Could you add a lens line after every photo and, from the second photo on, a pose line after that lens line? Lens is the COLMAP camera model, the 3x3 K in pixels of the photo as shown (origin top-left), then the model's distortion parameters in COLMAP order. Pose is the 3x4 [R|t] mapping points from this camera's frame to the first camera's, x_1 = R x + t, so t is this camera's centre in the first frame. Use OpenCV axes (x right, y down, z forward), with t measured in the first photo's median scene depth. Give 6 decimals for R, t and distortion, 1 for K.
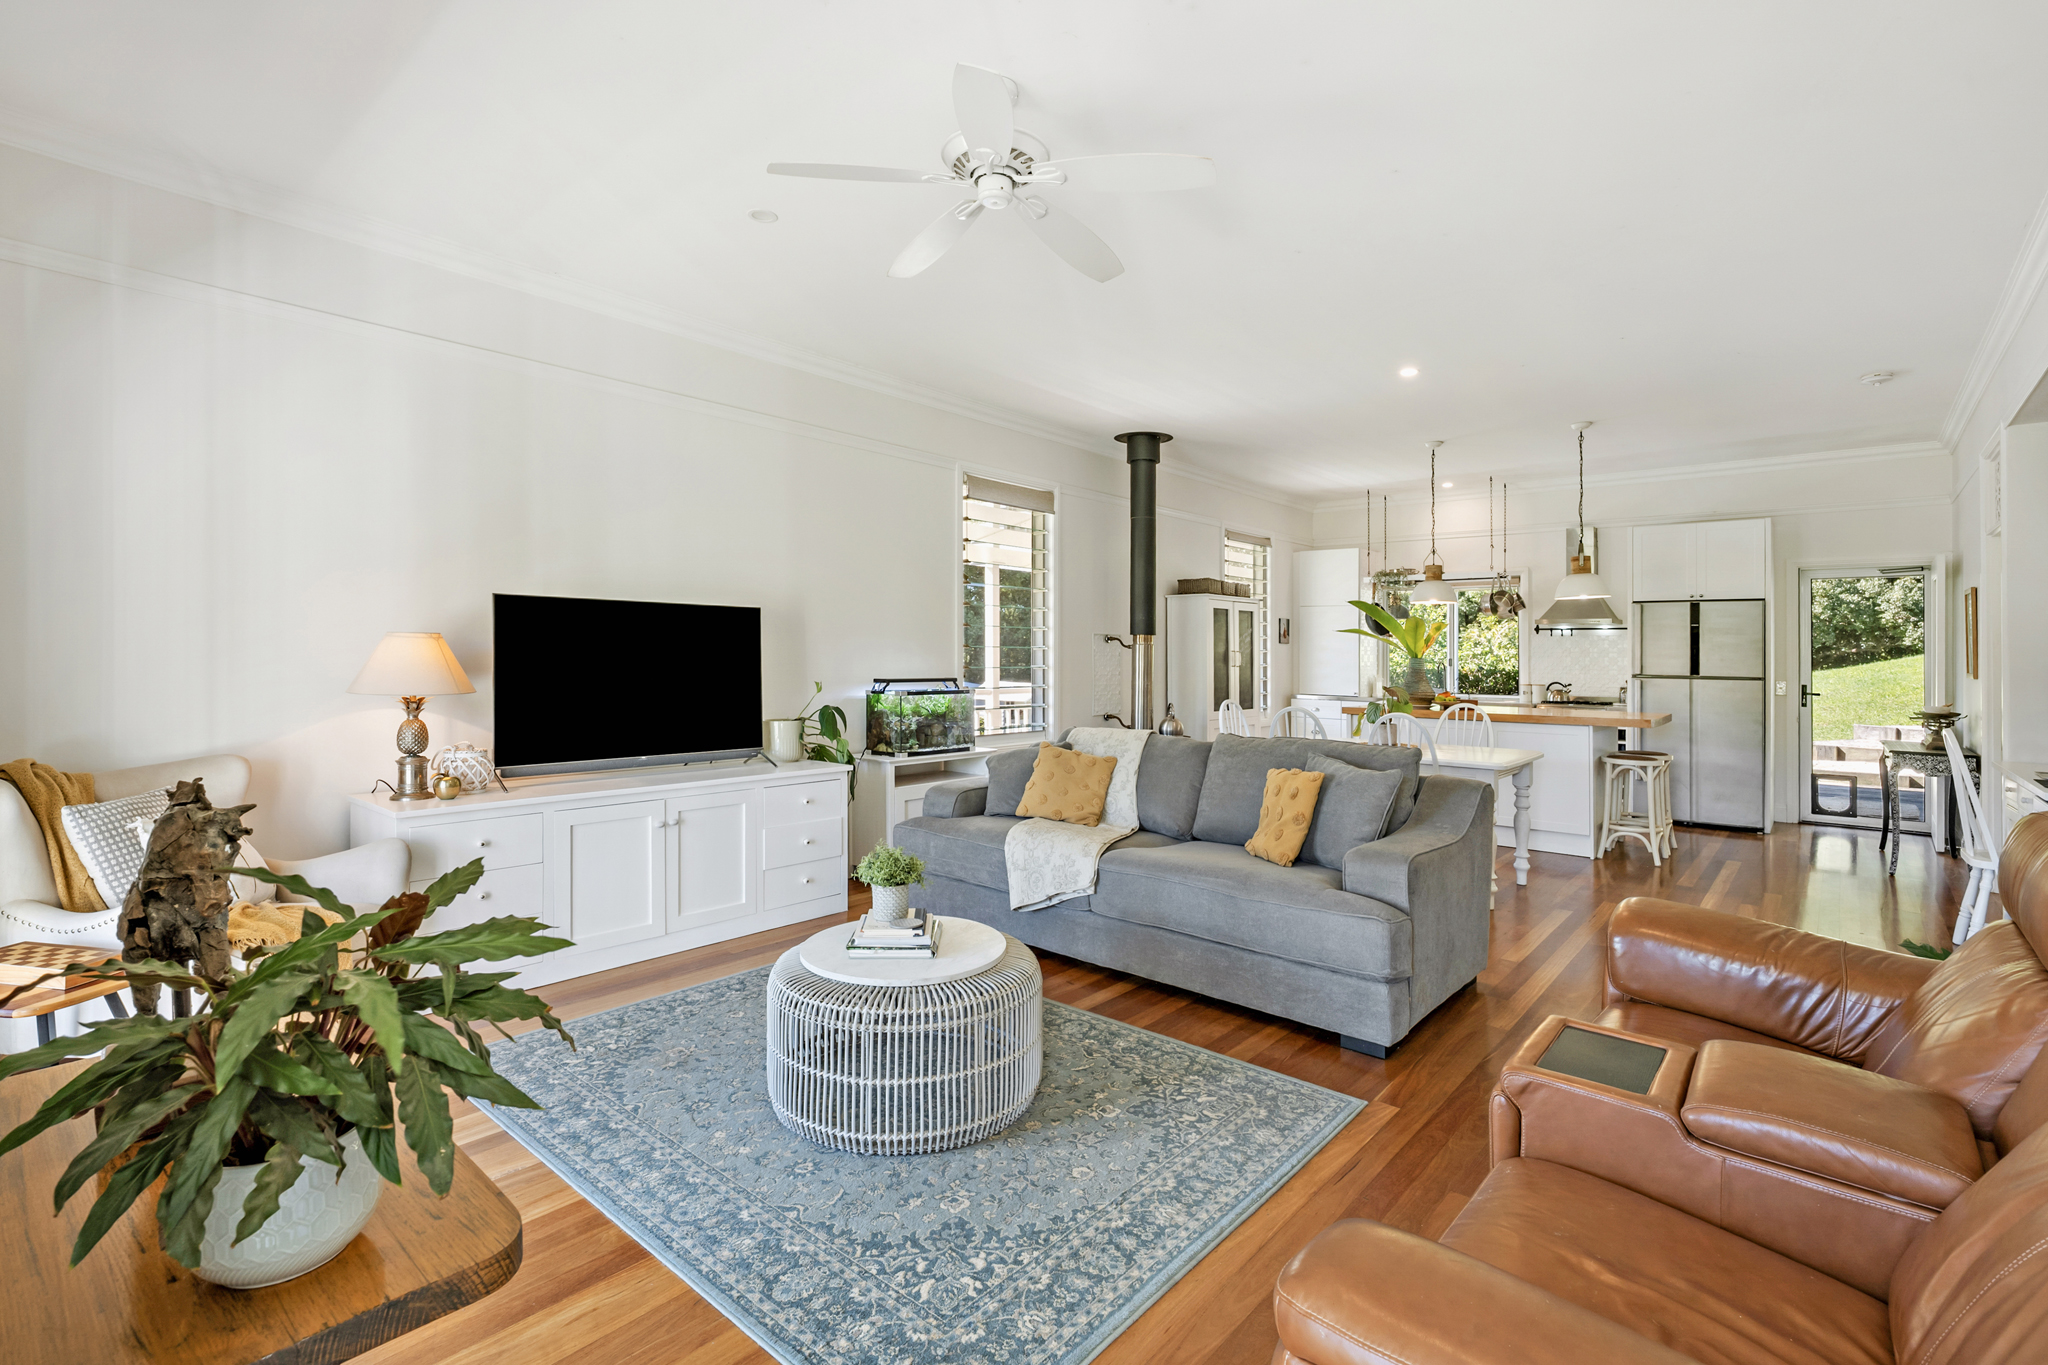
lens RADIAL K [[925.4, 0, 1033.2], [0, 925.4, 659.9], [0, 0, 1]] dist [-0.000408, -0.000024]
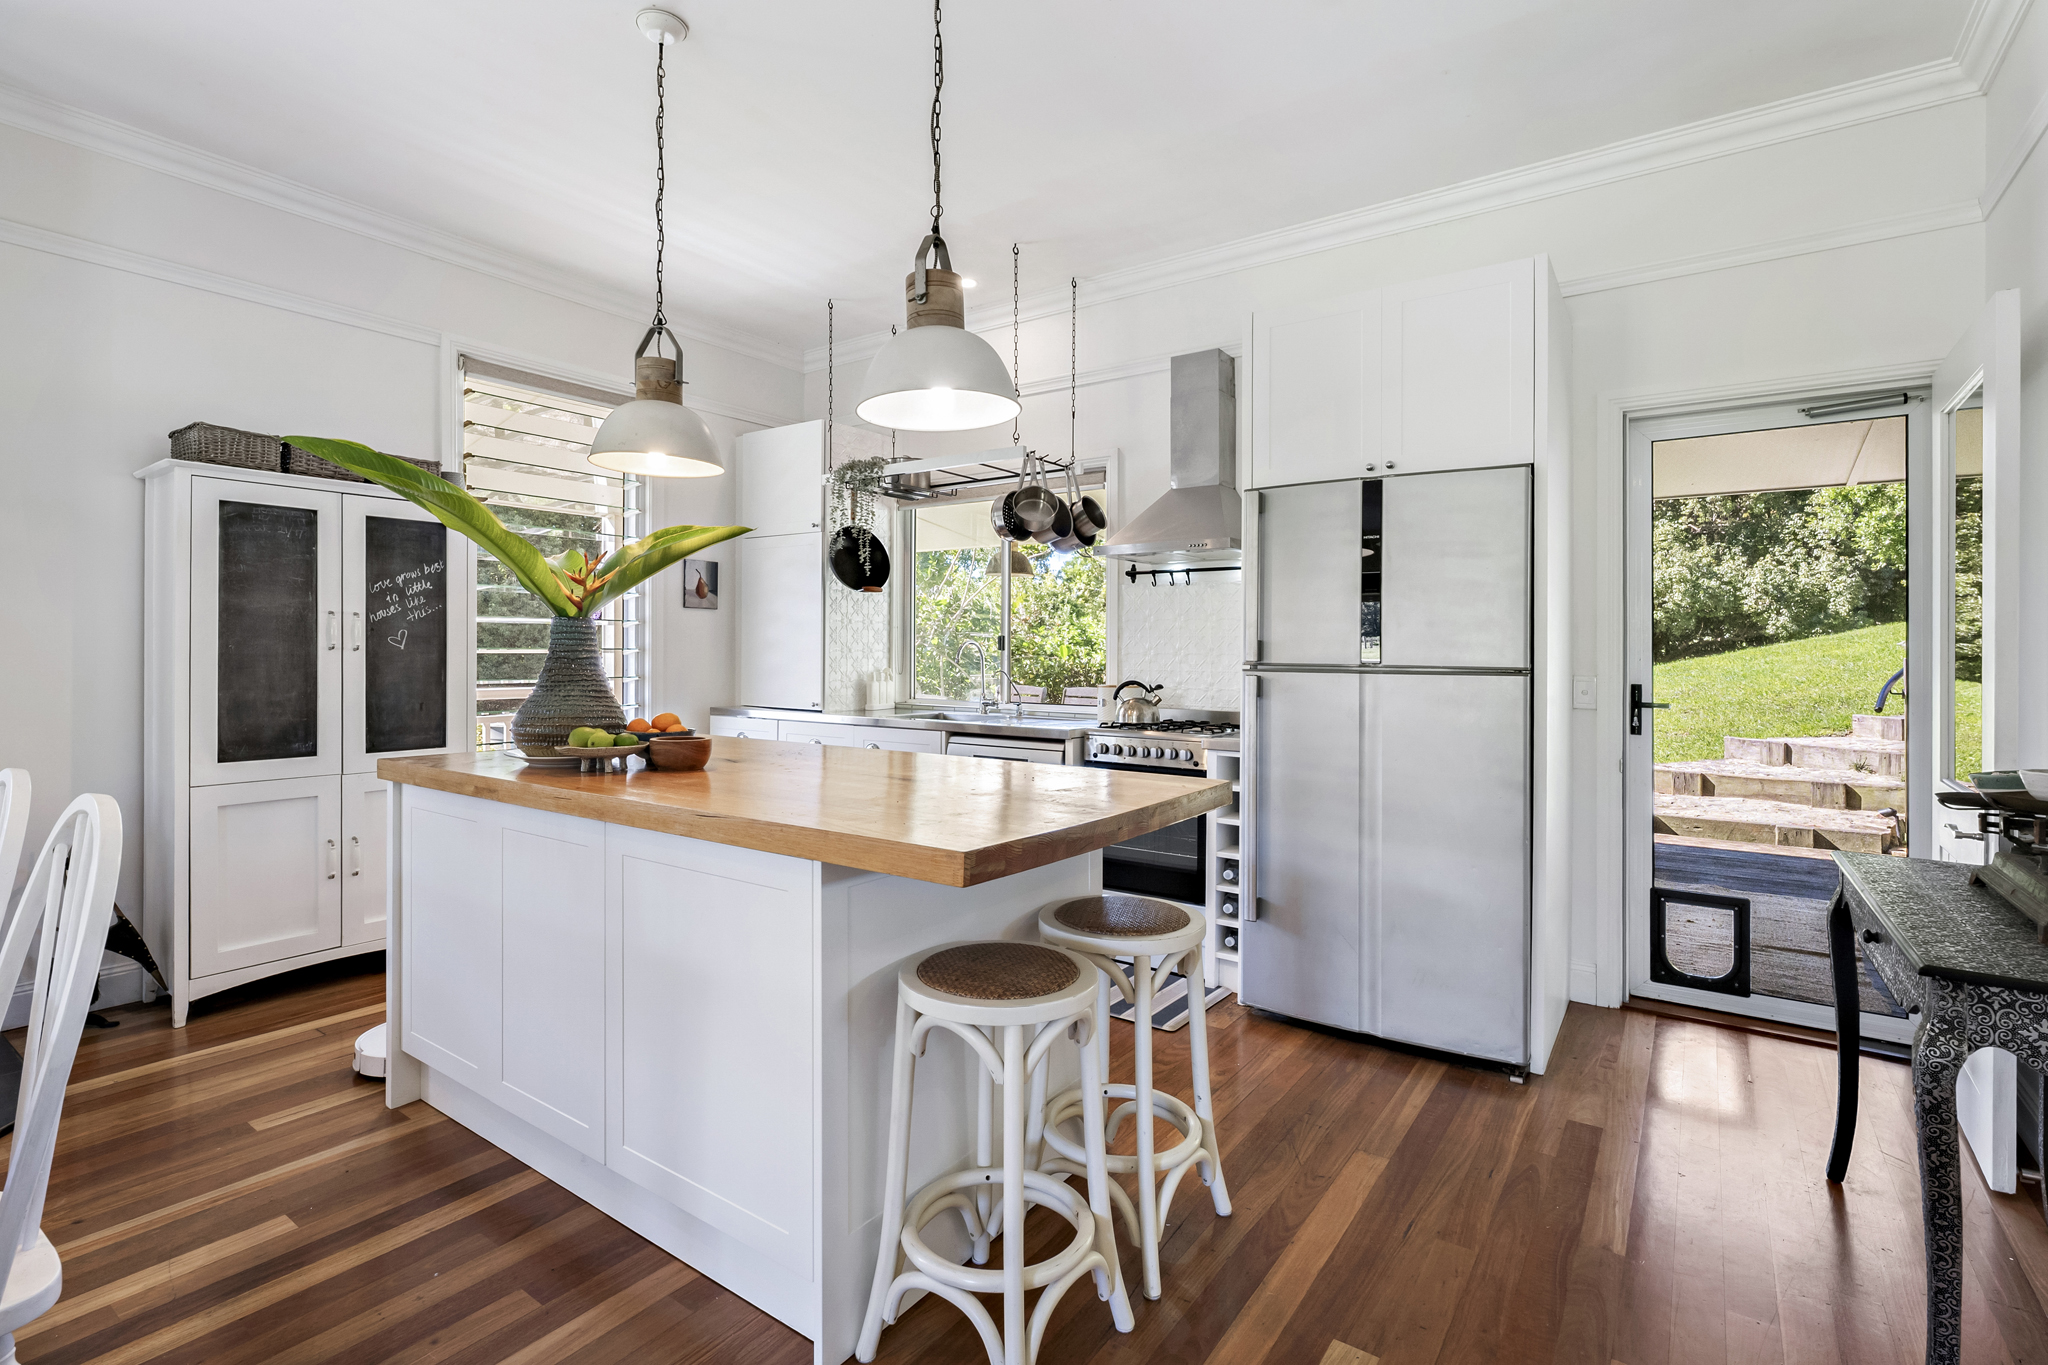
lens RADIAL K [[963.1, 0, 1003.3], [0, 963.1, 660.5], [0, 0, 1]] dist [0.002847, 0.000089]
pose [[0.995879, -0.003629, 0.090616, 0.496388], [0.002951, 0.999967, 0.007620, 0.011294], [-0.090641, -0.007321, 0.995857, 0.576183]]
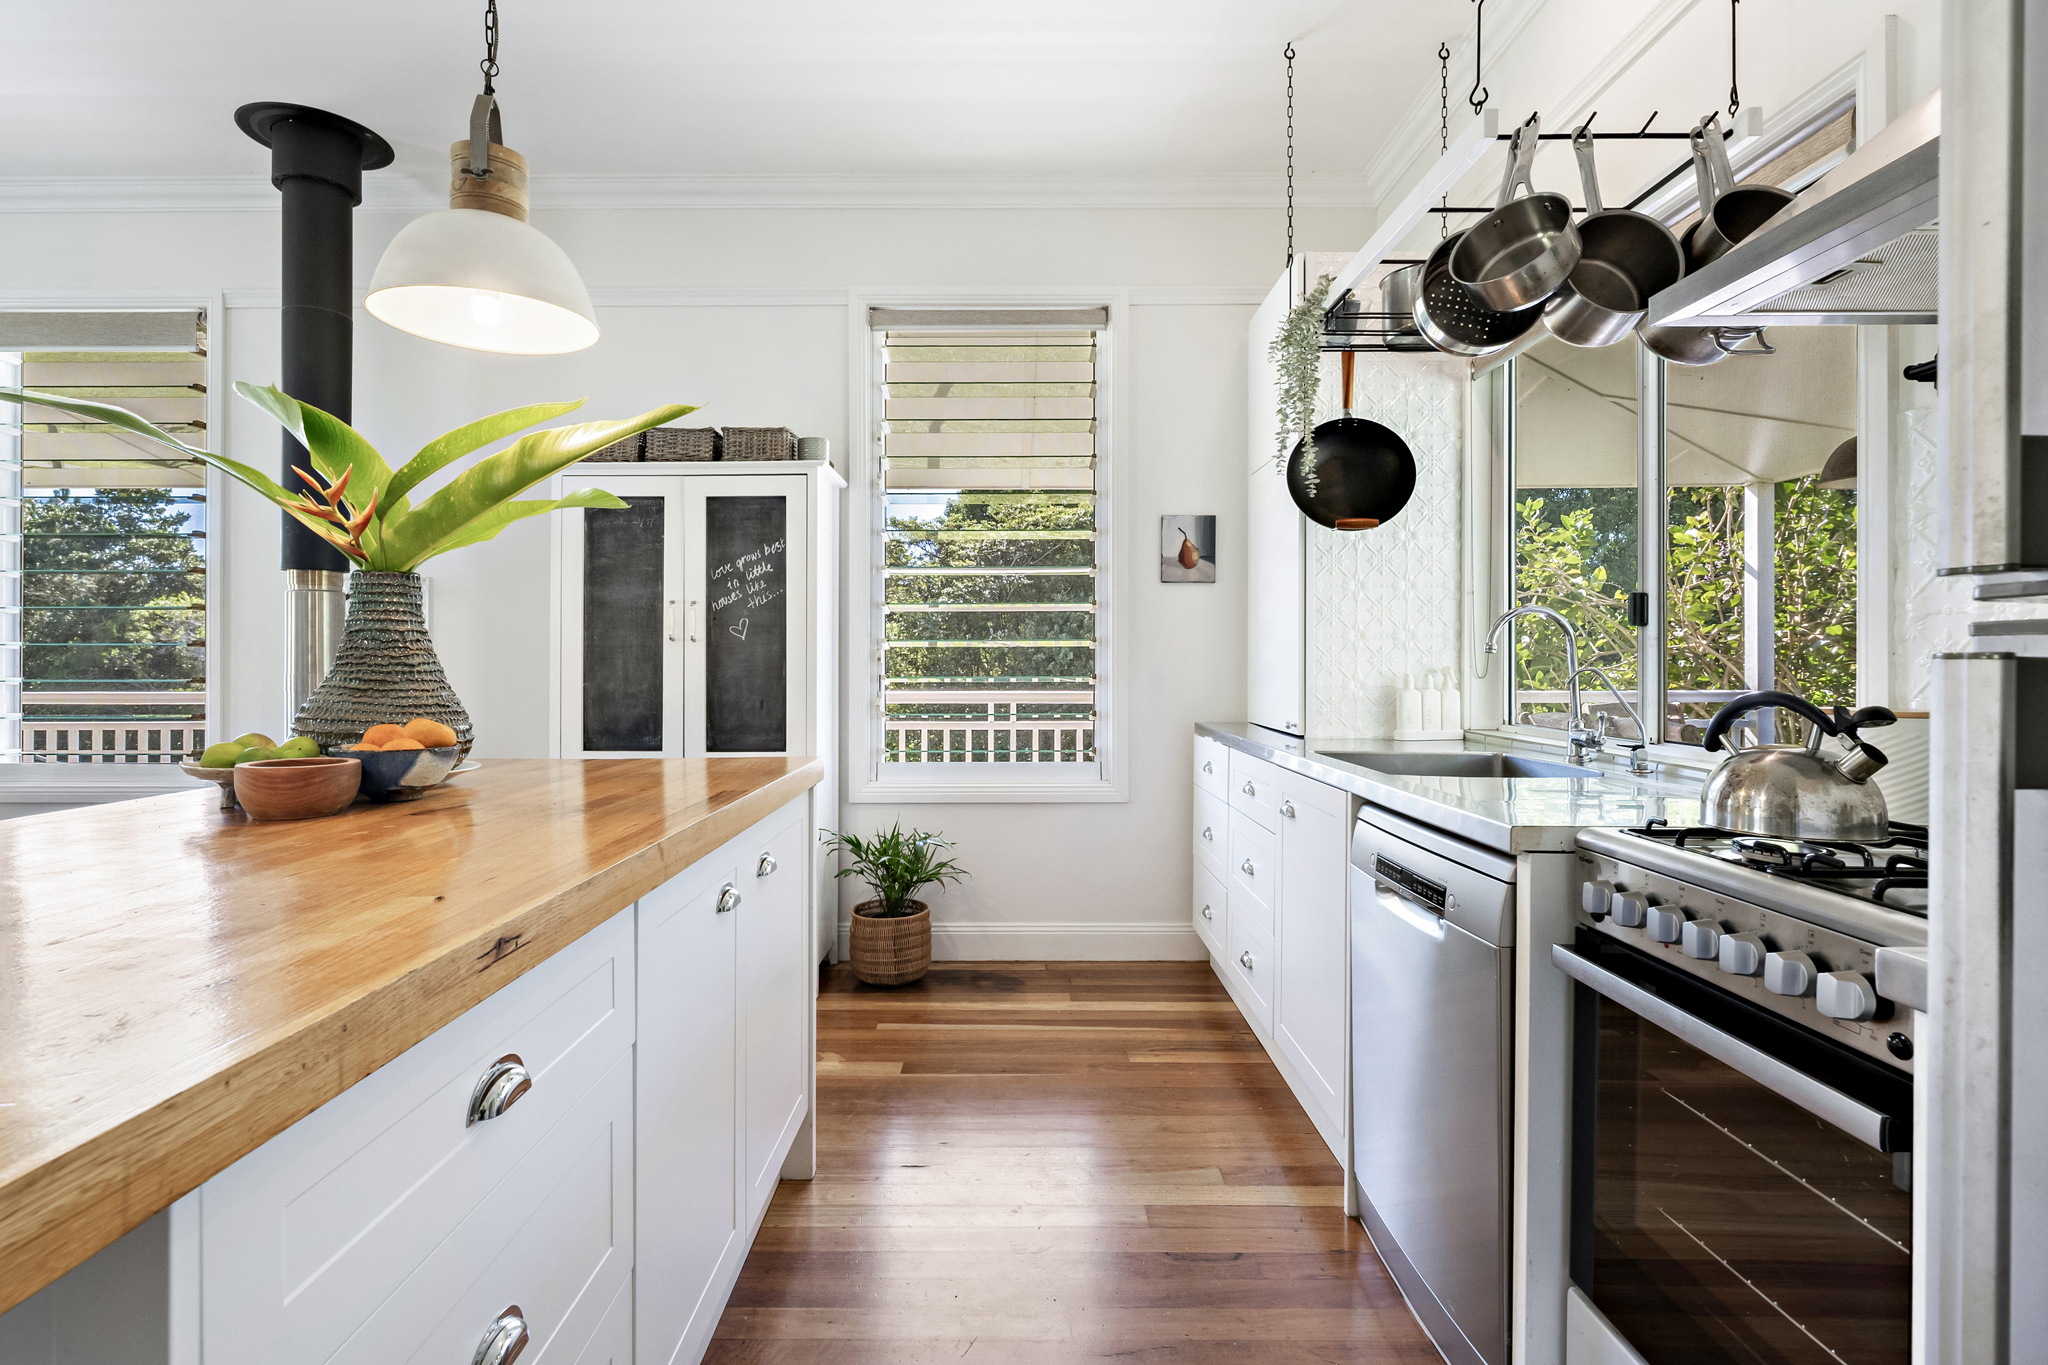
lens RADIAL K [[963.1, 0, 1003.3], [0, 963.1, 660.5], [0, 0, 1]] dist [0.002847, 0.000089]
pose [[0.658172, -0.008962, -0.752814, 0.643774], [0.002892, 0.999952, -0.009376, 0.021965], [0.752862, 0.003994, 0.658166, 0.878707]]
